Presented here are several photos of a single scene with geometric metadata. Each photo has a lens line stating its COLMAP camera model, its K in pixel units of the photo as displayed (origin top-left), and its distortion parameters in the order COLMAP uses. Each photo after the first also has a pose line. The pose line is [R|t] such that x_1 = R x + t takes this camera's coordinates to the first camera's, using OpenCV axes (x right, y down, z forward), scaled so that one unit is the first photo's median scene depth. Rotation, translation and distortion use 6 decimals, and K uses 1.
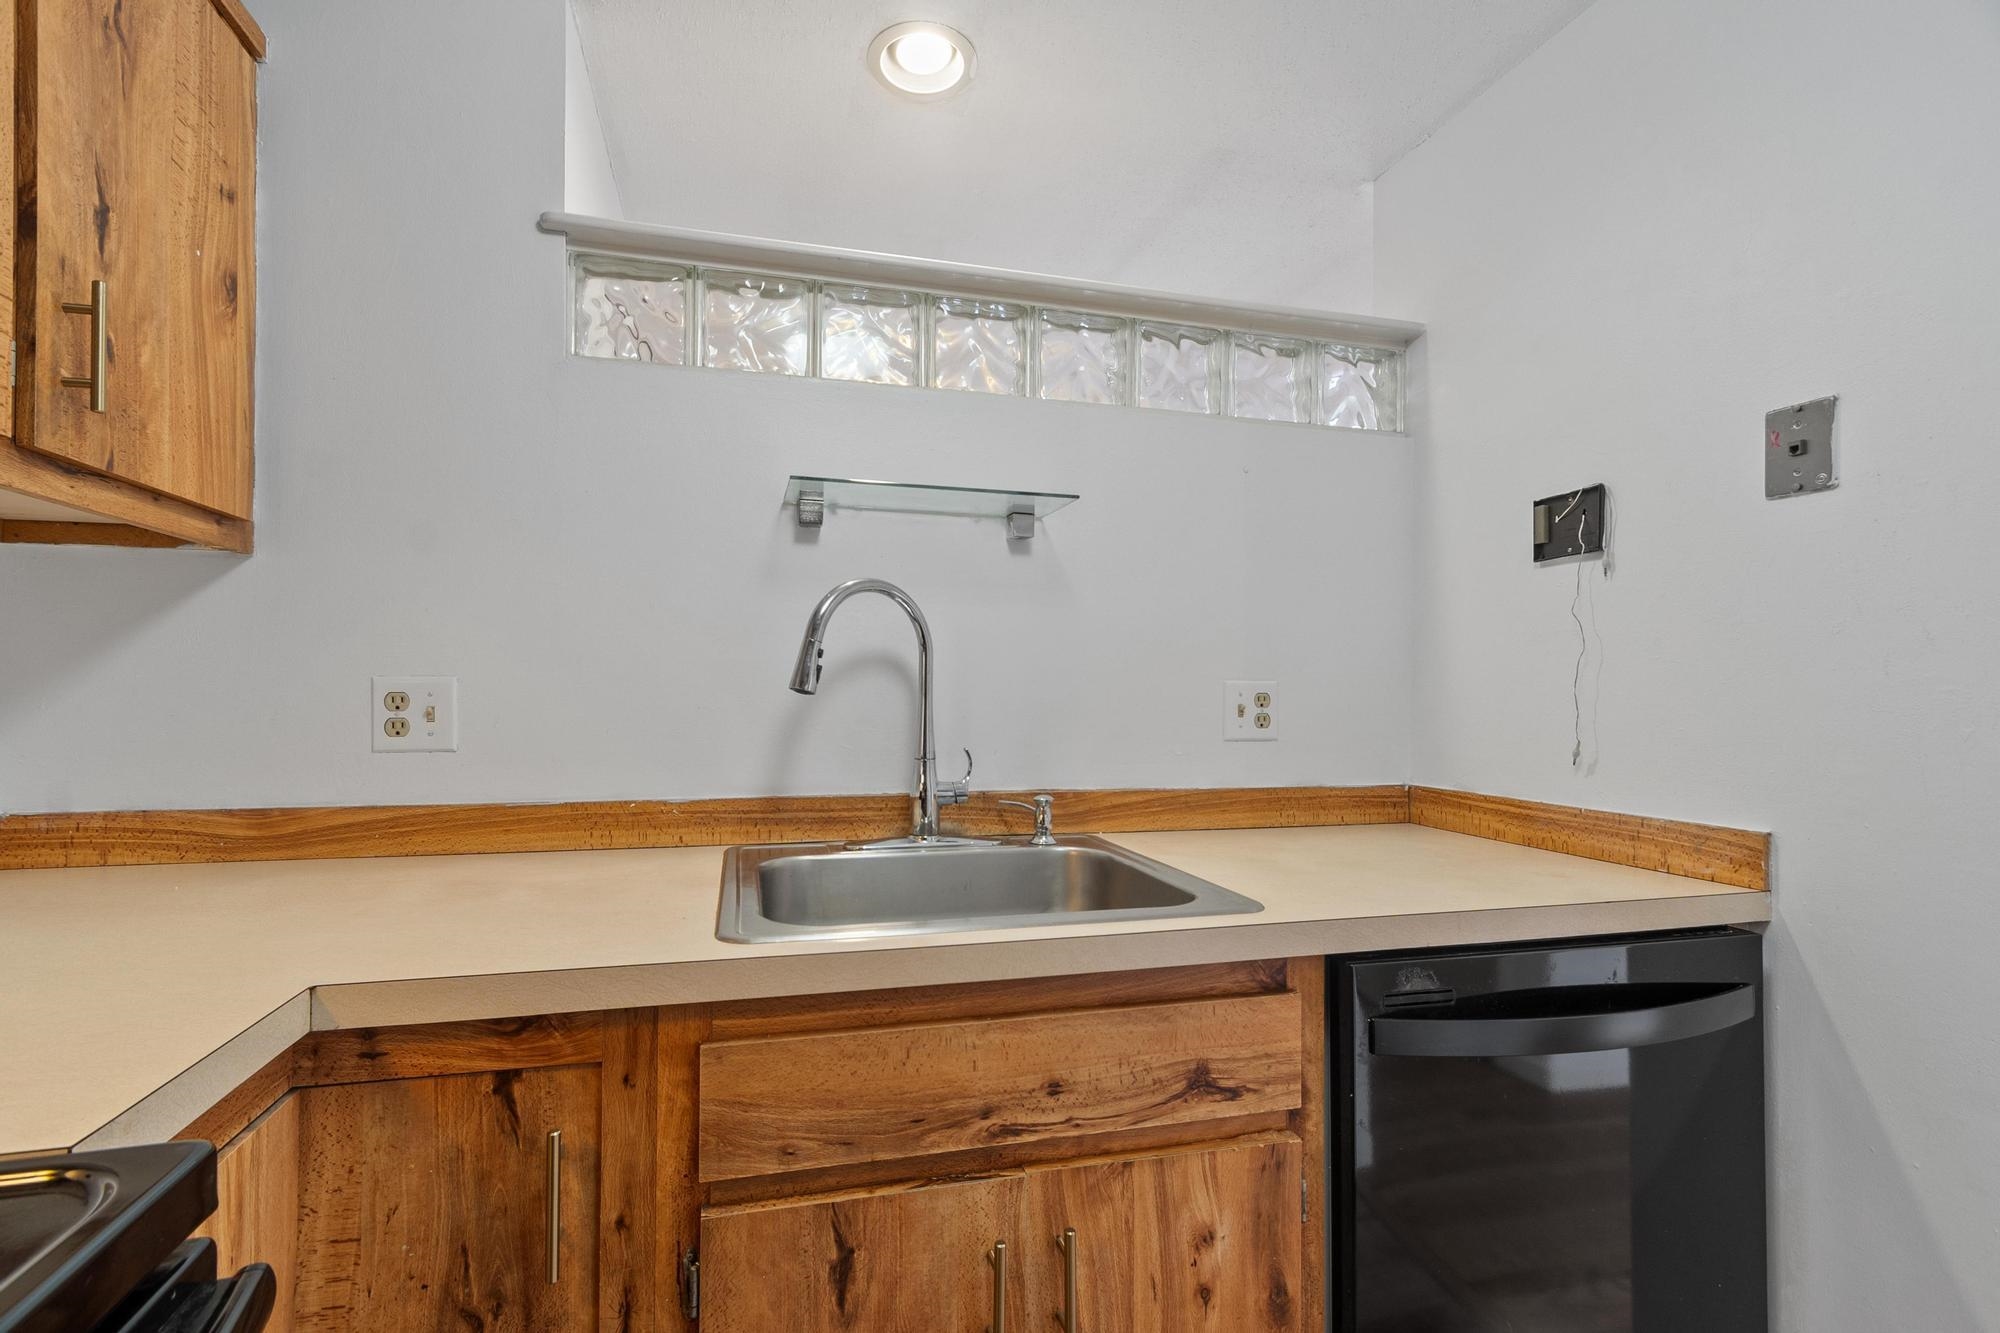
lens RADIAL K [[871.9, 0, 954.0], [0, 871.9, 687.0], [0, 0, 1]] dist [0.000380, -0.000420]
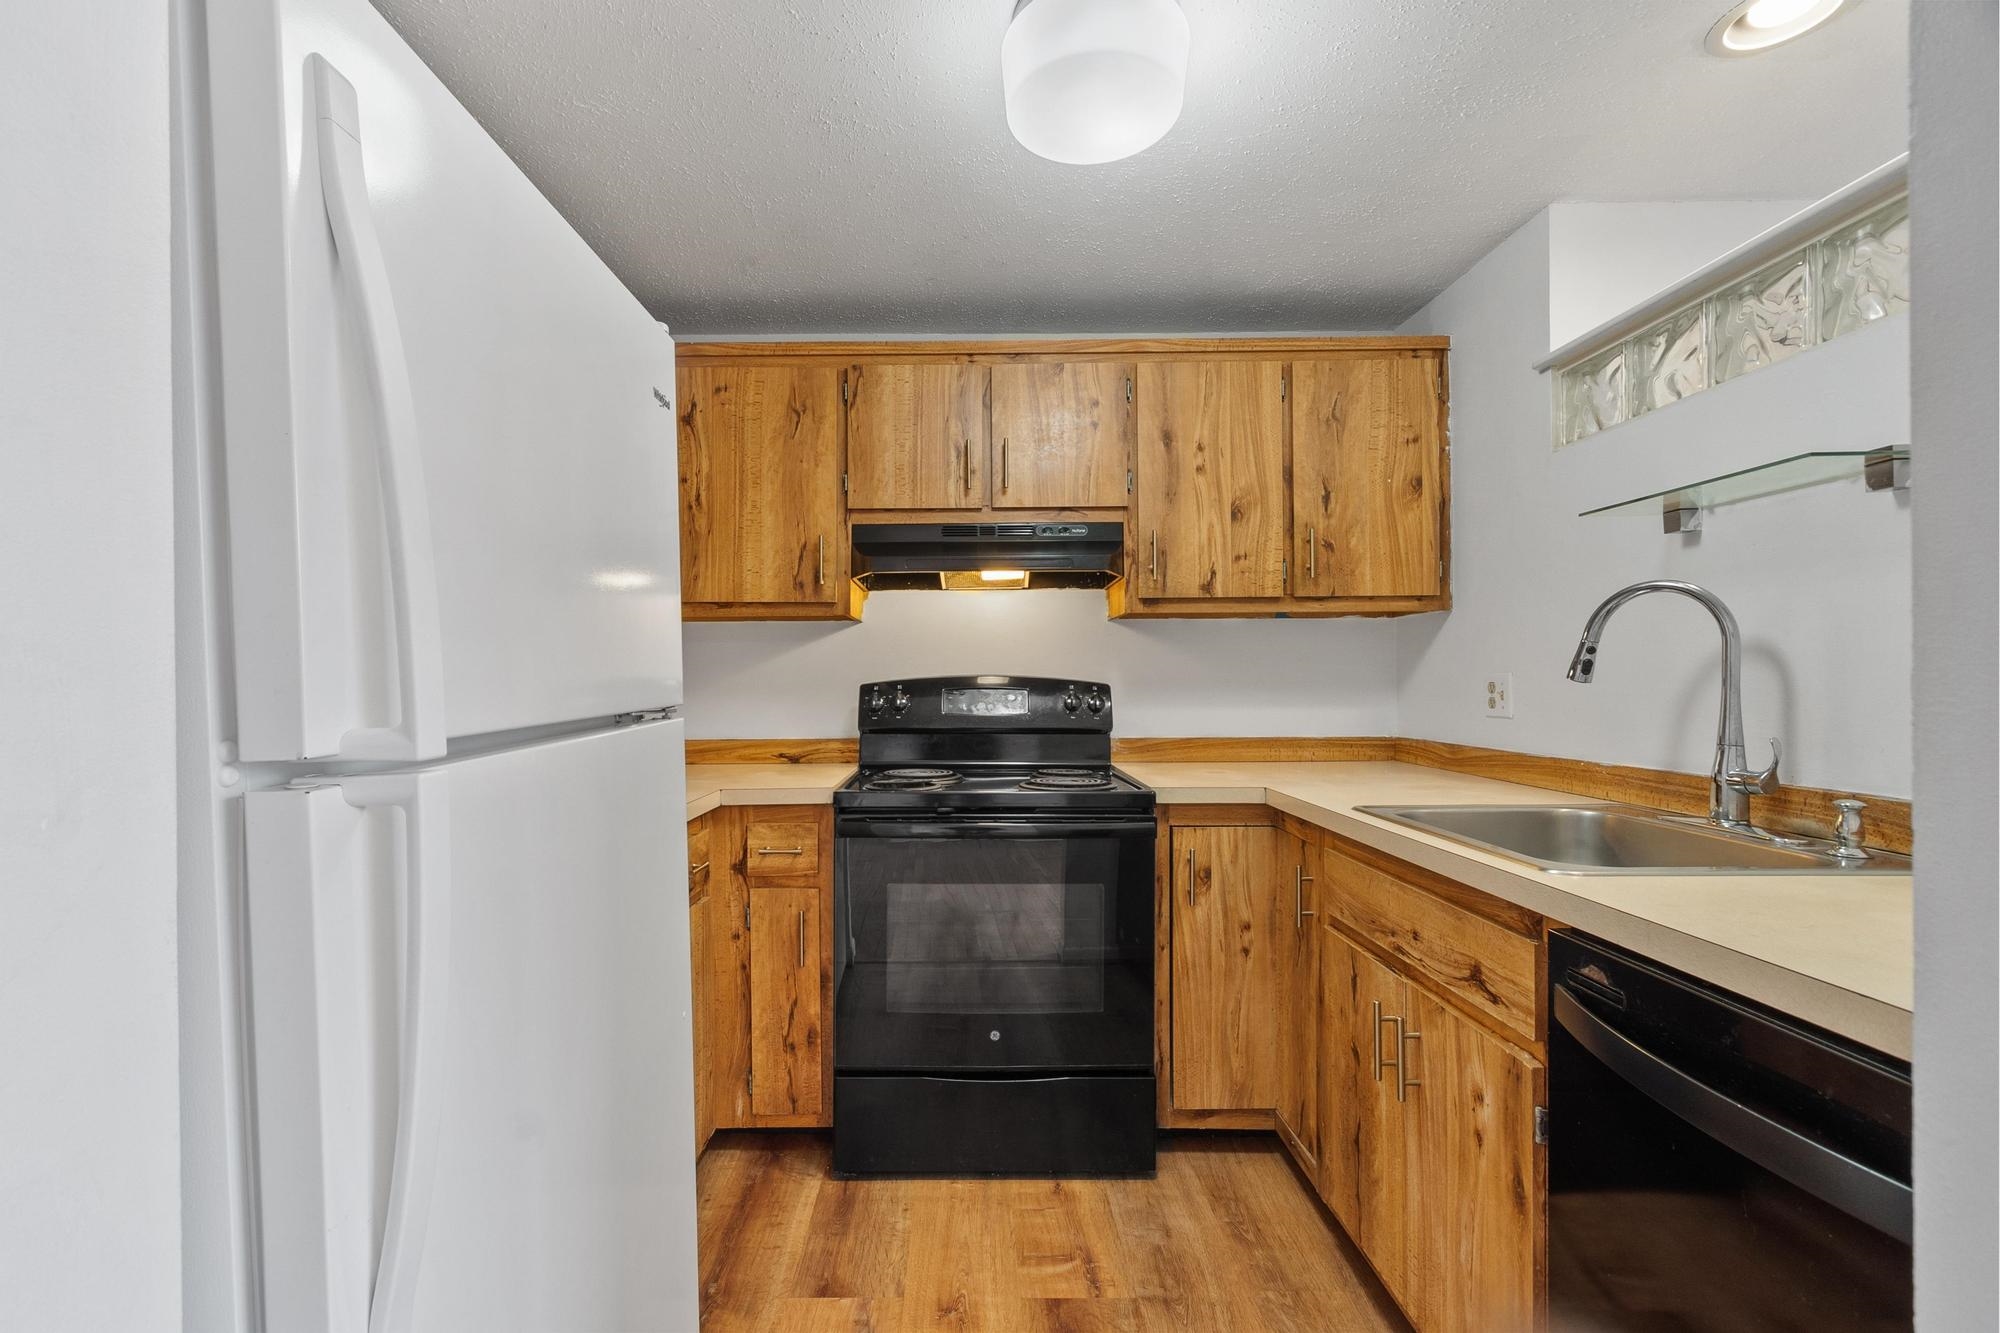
lens RADIAL K [[871.9, 0, 954.0], [0, 871.9, 687.0], [0, 0, 1]] dist [0.000380, -0.000420]
pose [[-0.248531, 0.001877, -0.968622, 1.731837], [0.014363, 0.999895, -0.001748, 0.004377], [0.968517, -0.014347, -0.248532, 0.558667]]
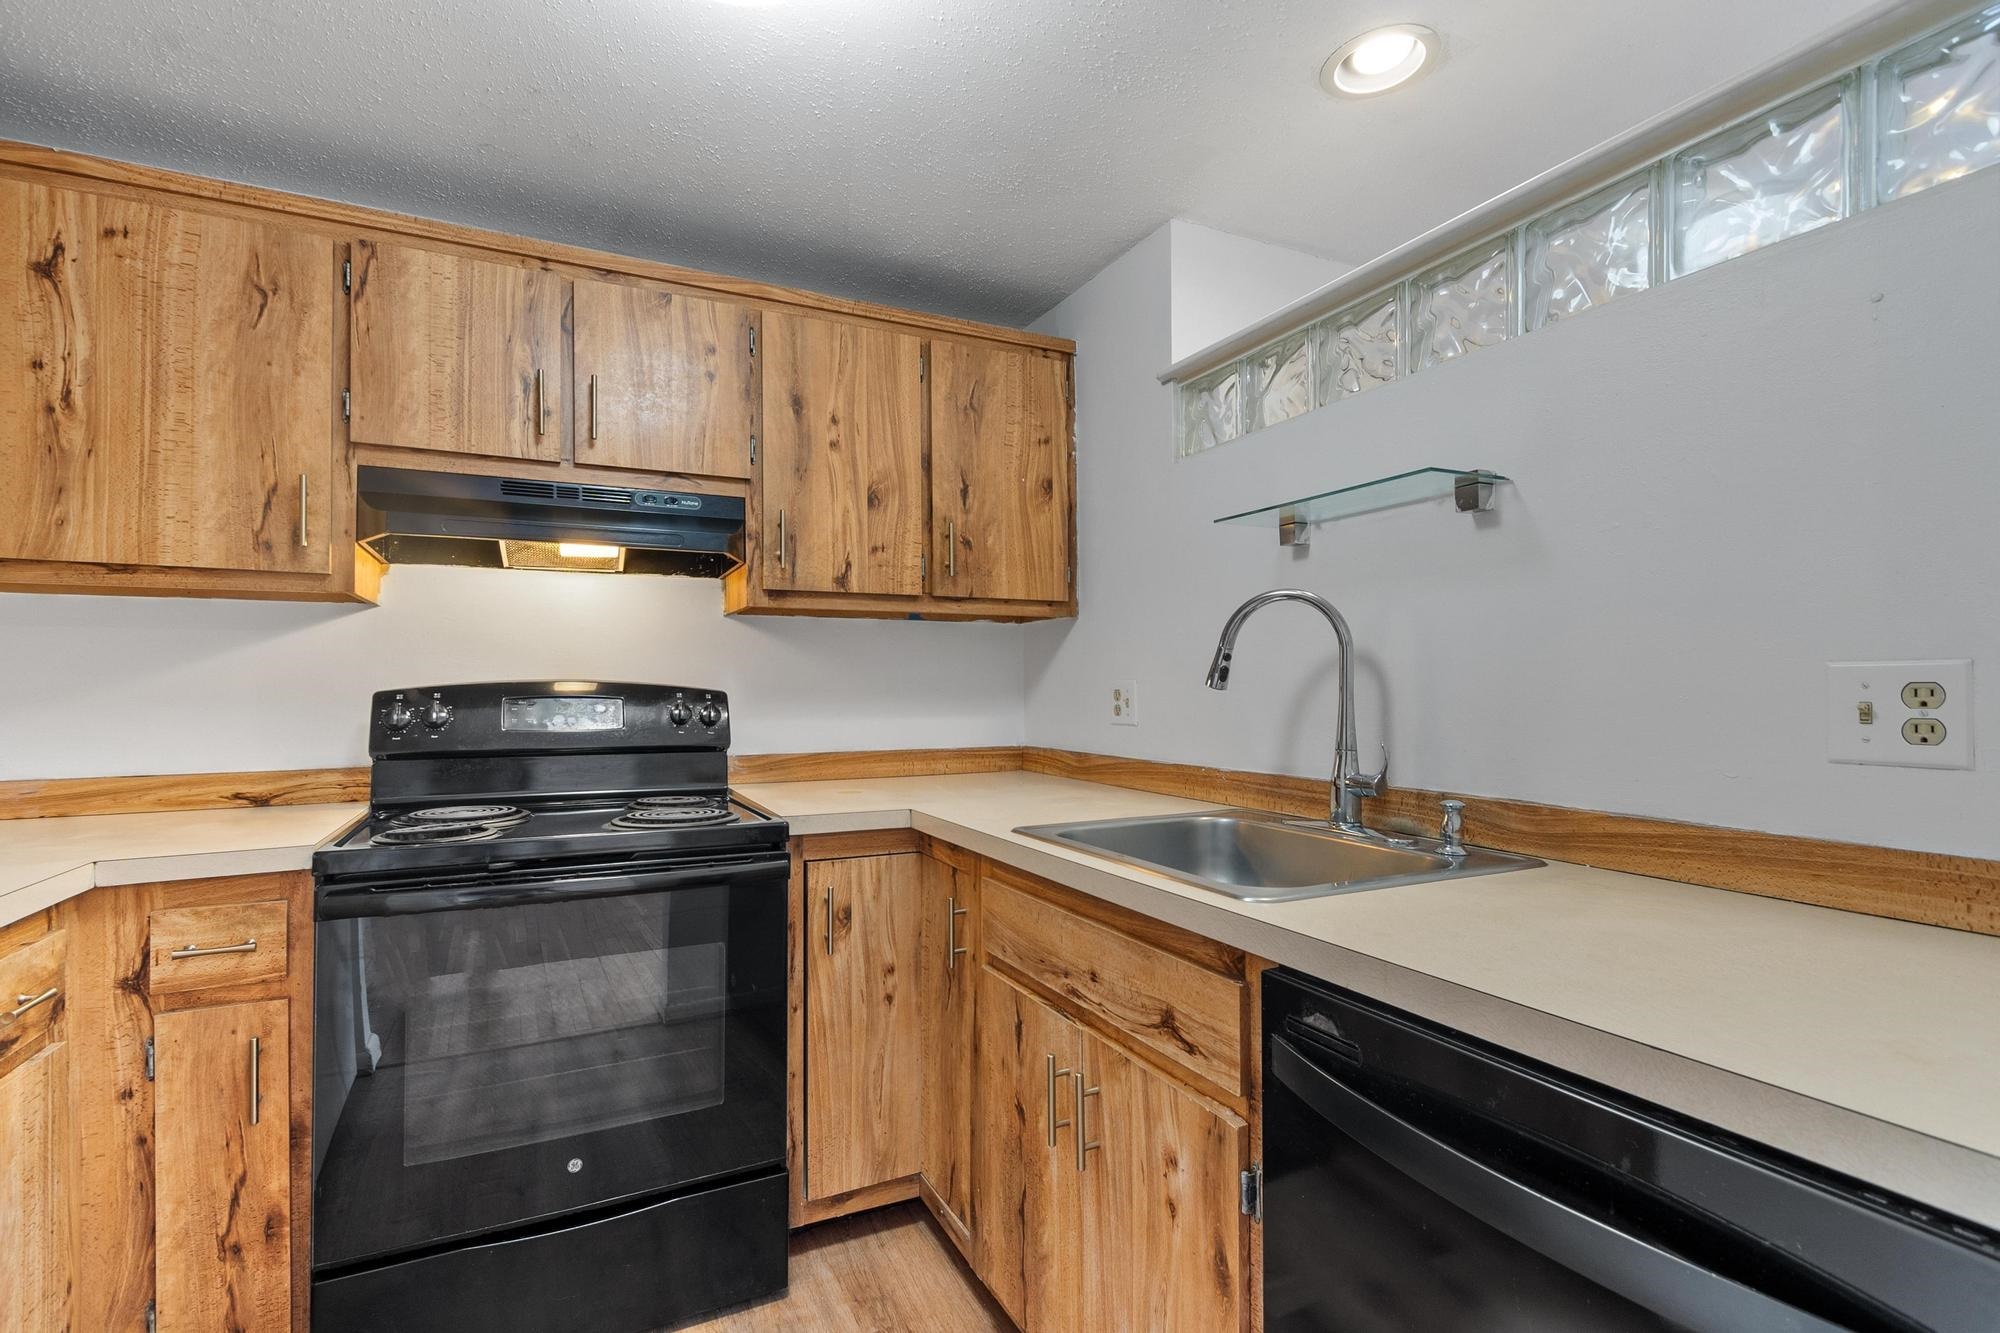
lens RADIAL K [[896.2, 0, 958.8], [0, 896.2, 683.3], [0, 0, 1]] dist [0.003285, -0.000666]
pose [[0.194451, -0.011238, -0.980848, 1.383831], [0.015482, 0.999845, -0.008387, 0.004992], [0.980790, -0.013555, 0.194595, 0.491430]]
